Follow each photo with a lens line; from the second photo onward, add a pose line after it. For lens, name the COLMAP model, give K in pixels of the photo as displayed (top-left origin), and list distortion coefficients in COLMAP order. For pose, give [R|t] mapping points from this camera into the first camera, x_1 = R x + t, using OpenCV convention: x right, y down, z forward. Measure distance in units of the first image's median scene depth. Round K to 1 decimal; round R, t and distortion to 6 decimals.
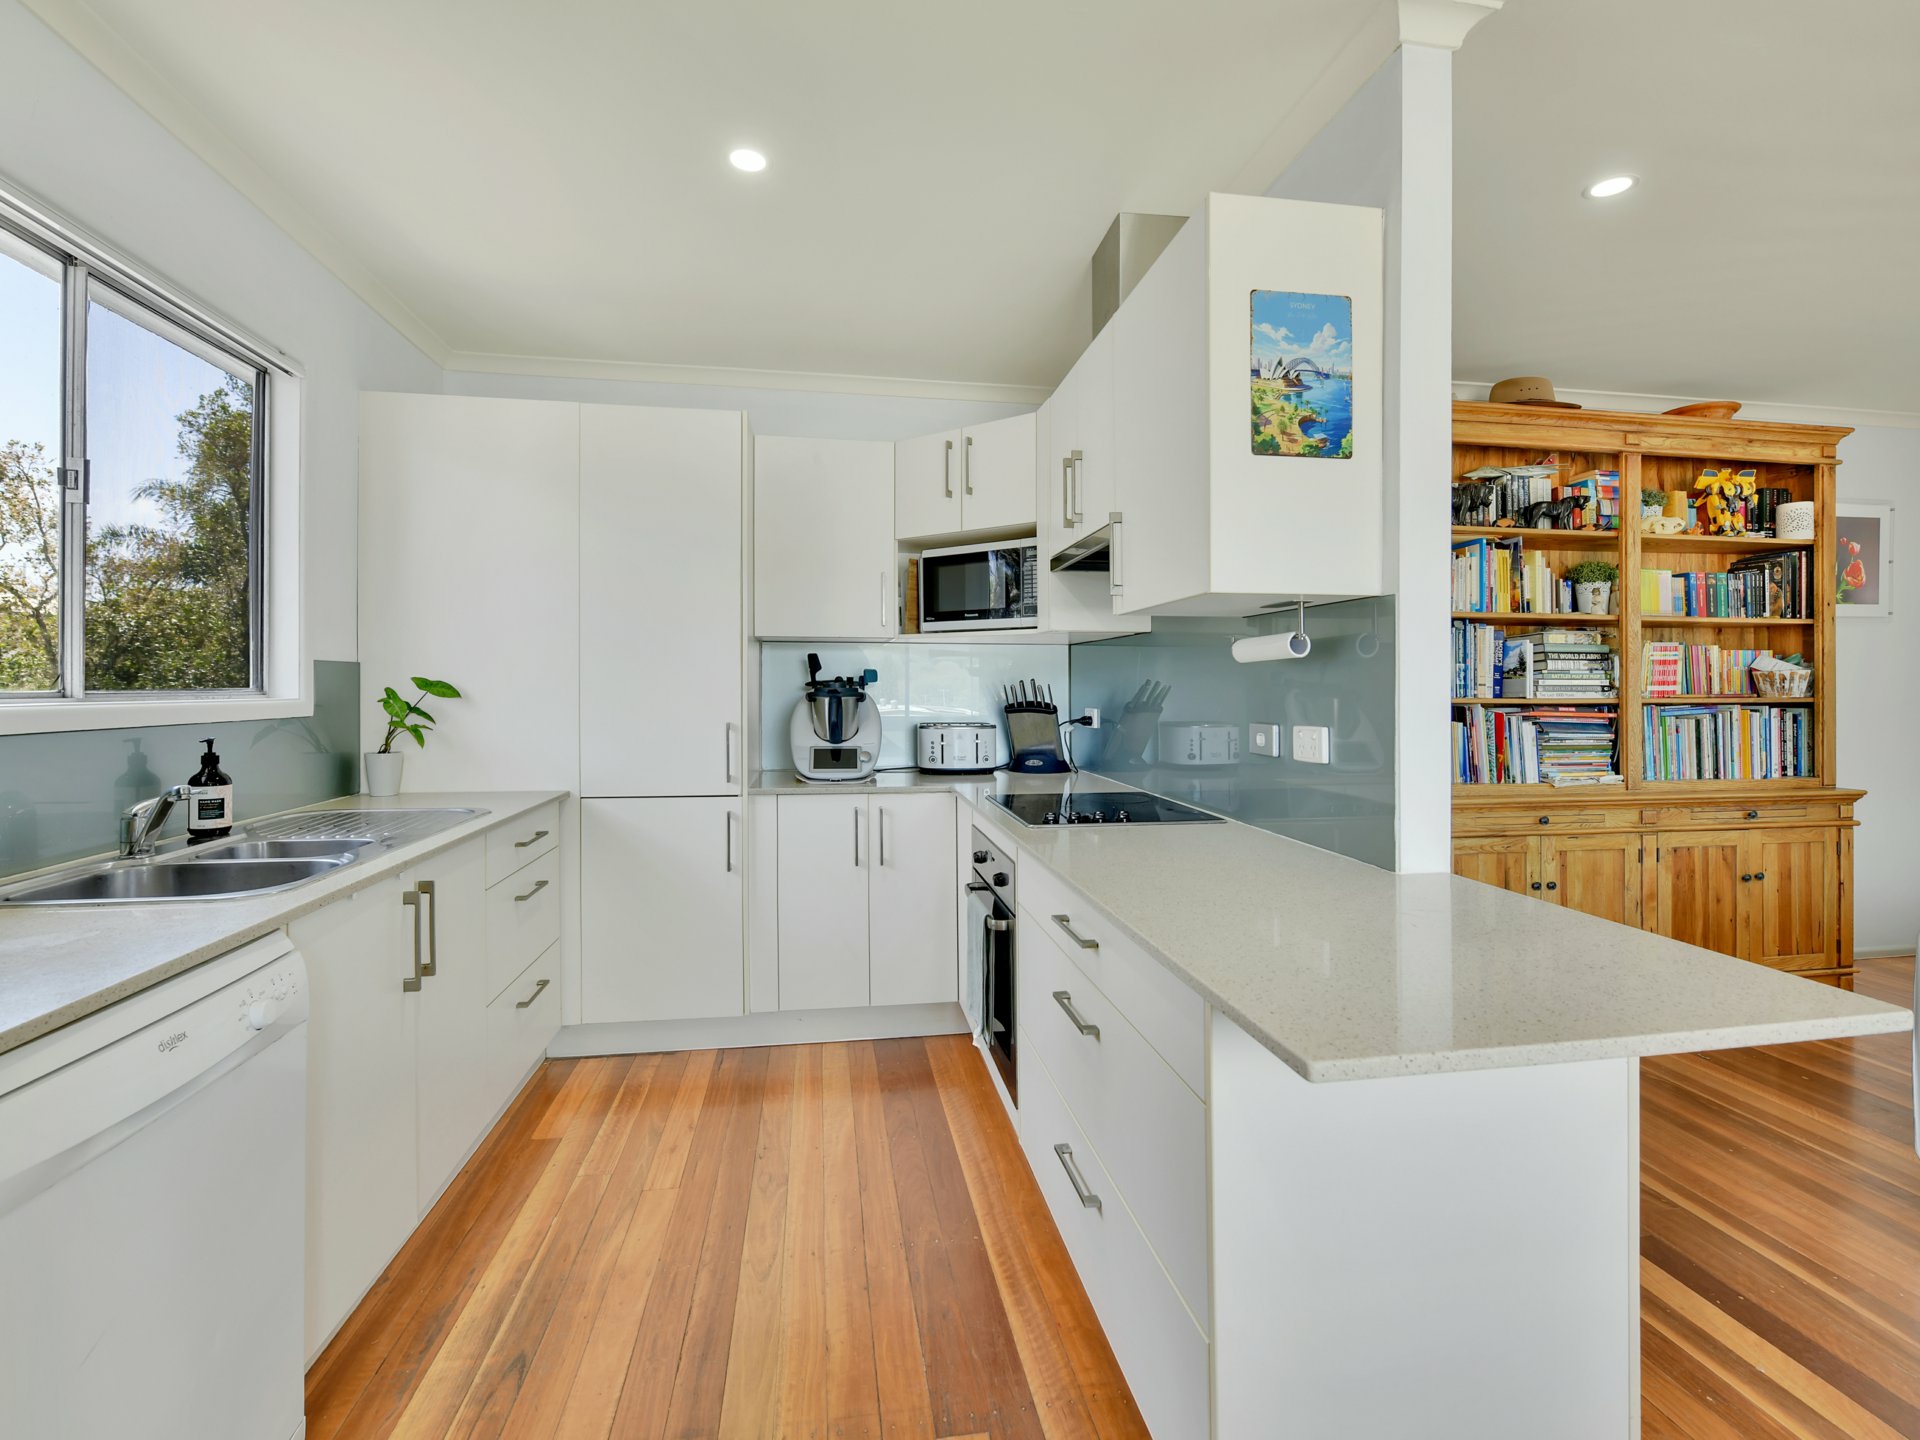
lens RADIAL K [[863.3, 0, 967.4], [0, 863.3, 689.9], [0, 0, 1]] dist [-0.010502, 0.000479]
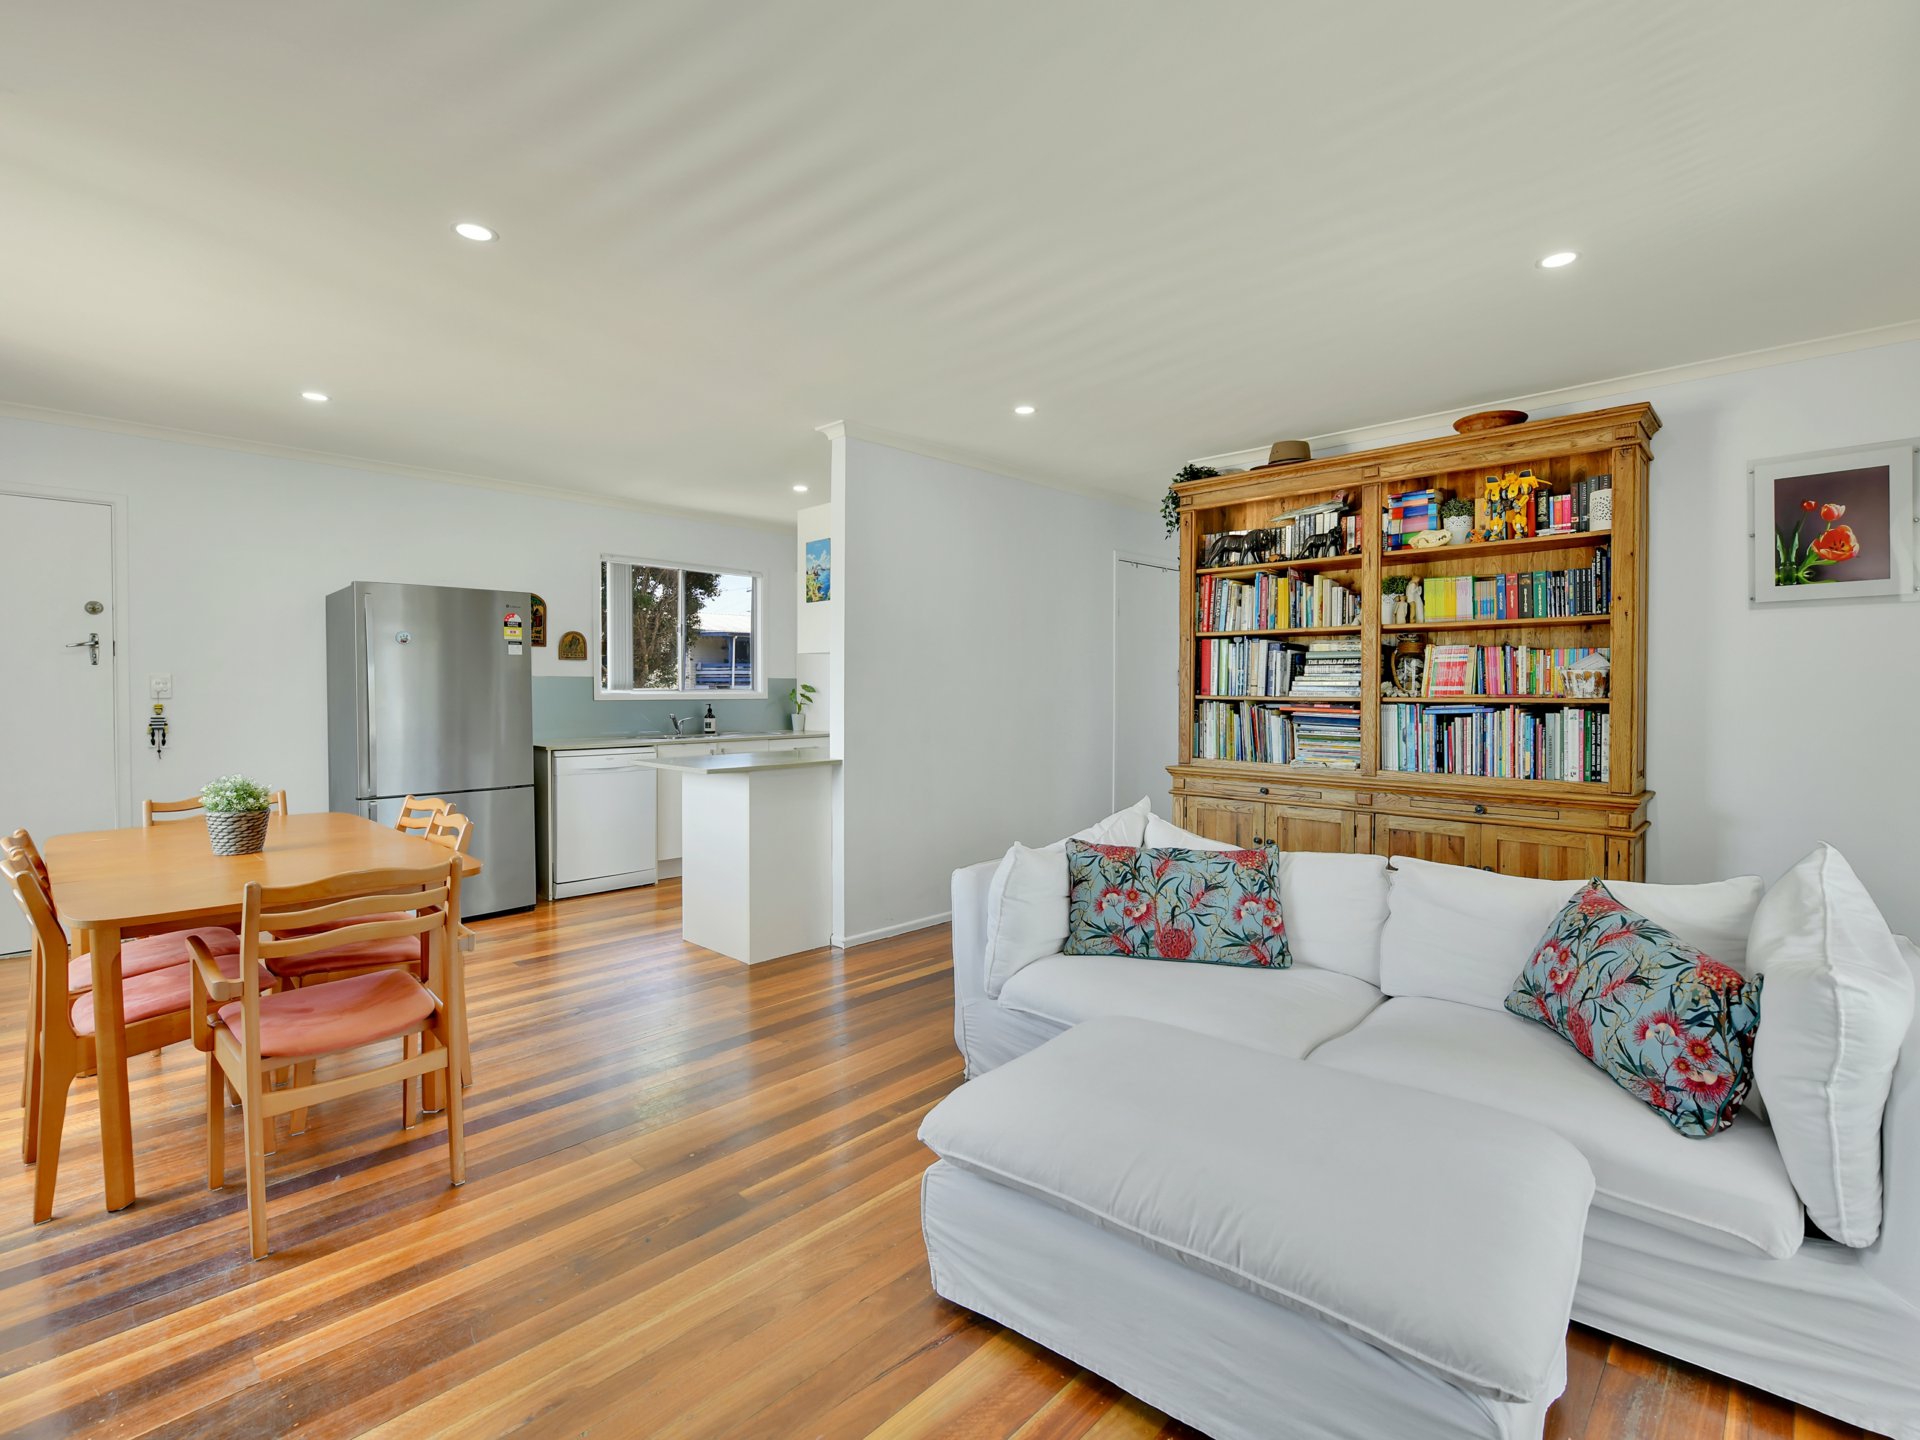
lens RADIAL K [[886.7, 0, 999.1], [0, 886.7, 705.9], [0, 0, 1]] dist [-0.002308, -0.000558]
pose [[0.621788, 0.014698, -0.783048, 1.954341], [-0.003504, 0.999866, 0.015985, 0.005690], [0.783178, -0.007195, 0.621756, -0.187097]]
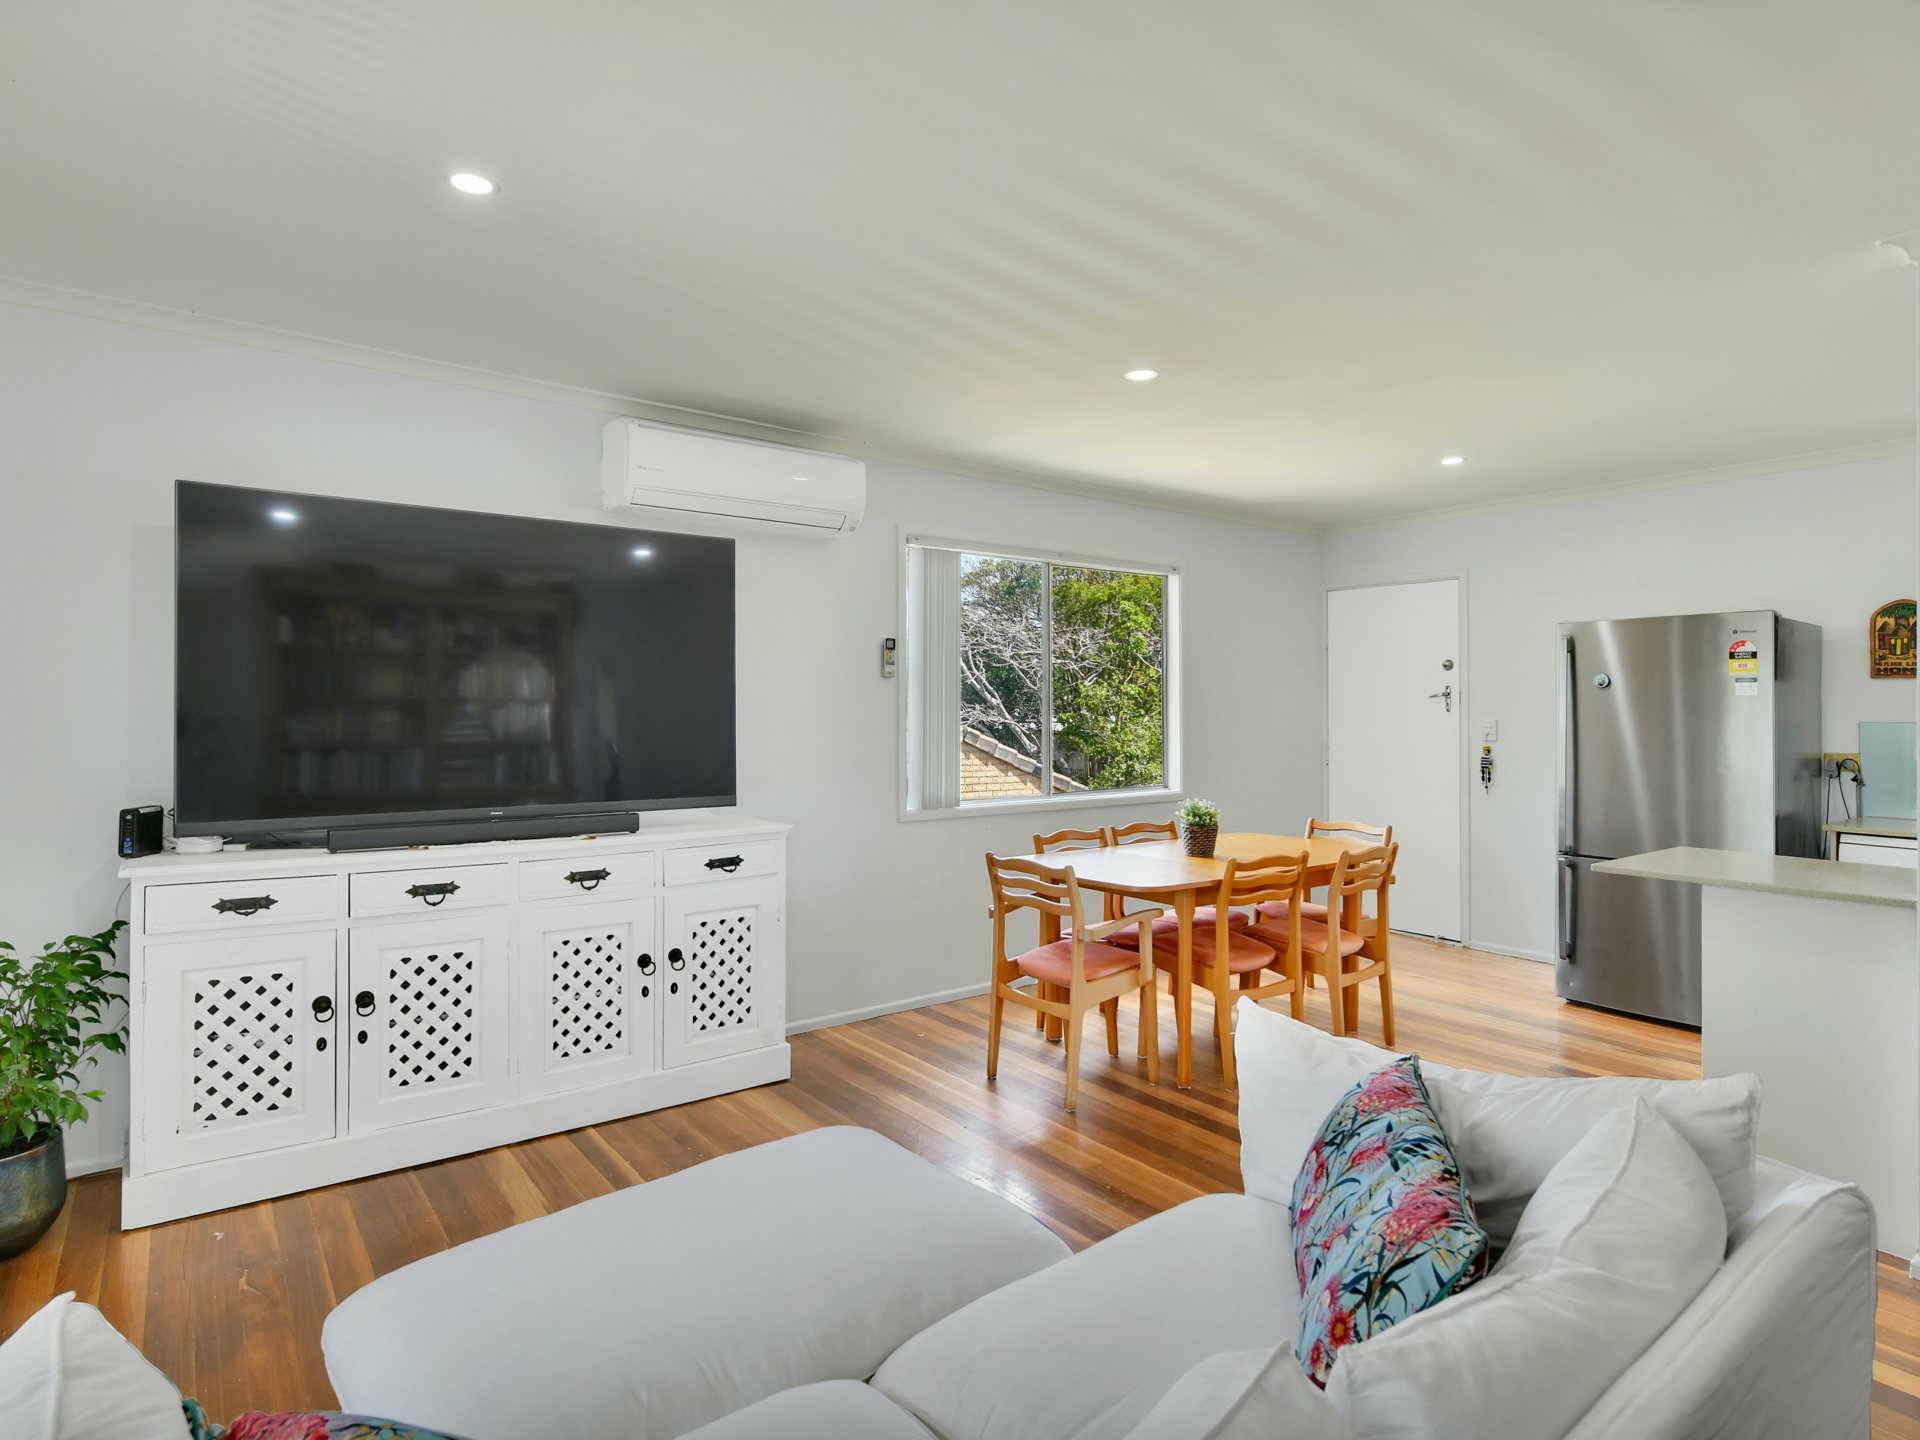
lens RADIAL K [[1121.6, 0, 960.0], [0, 1121.6, 720.0], [0, 0, 1]] dist [0.061723, 0.000358]
pose [[-0.885190, 0.000912, -0.465228, 1.786822], [-0.007381, 0.999845, 0.016003, -0.054261], [0.465170, 0.017599, -0.885046, 1.304052]]
